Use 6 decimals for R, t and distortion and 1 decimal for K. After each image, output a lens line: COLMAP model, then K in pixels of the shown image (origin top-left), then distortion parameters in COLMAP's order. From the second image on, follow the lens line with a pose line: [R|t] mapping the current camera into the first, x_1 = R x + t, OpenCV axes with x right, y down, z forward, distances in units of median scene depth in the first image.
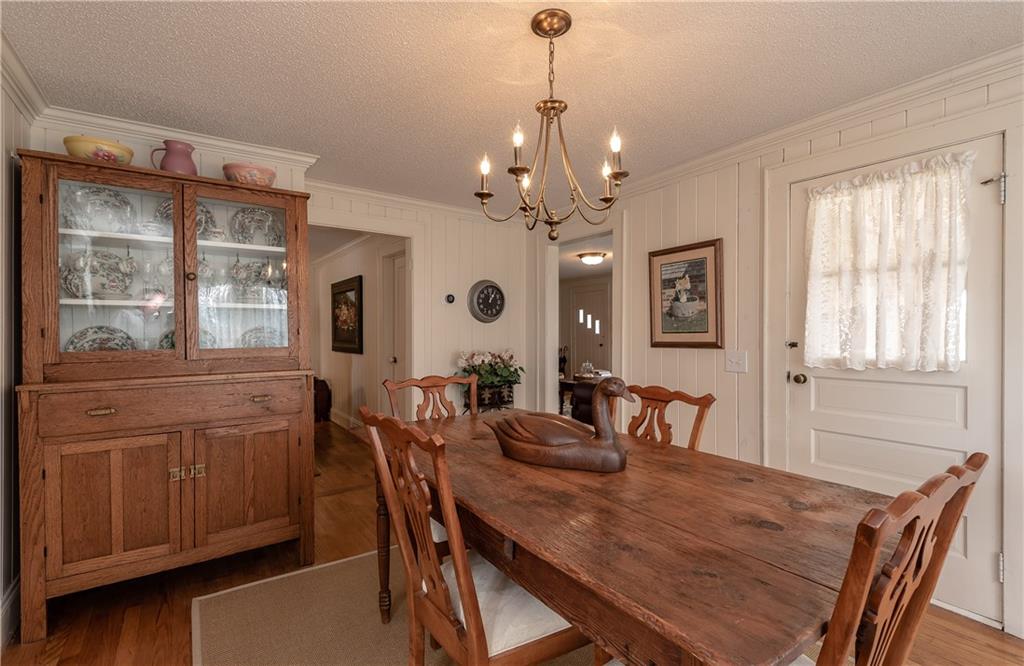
lens RADIAL K [[468.7, 0, 512.0], [0, 468.7, 333.0], [0, 0, 1]] dist [0.012227, -0.000090]
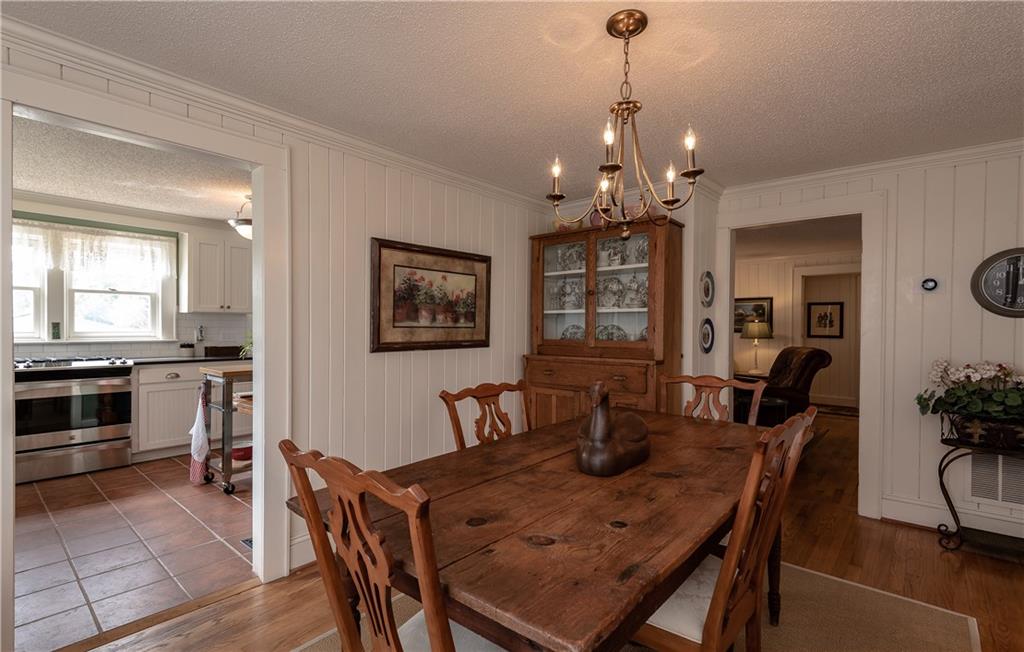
lens RADIAL K [[469.5, 0, 512.0], [0, 469.5, 326.0], [0, 0, 1]] dist [0.000478, 0.000062]
pose [[0.244465, 0.005074, -0.969645, 1.141948], [-0.009391, 0.999952, 0.002865, -0.019268], [0.969613, 0.008406, 0.244501, 0.595971]]
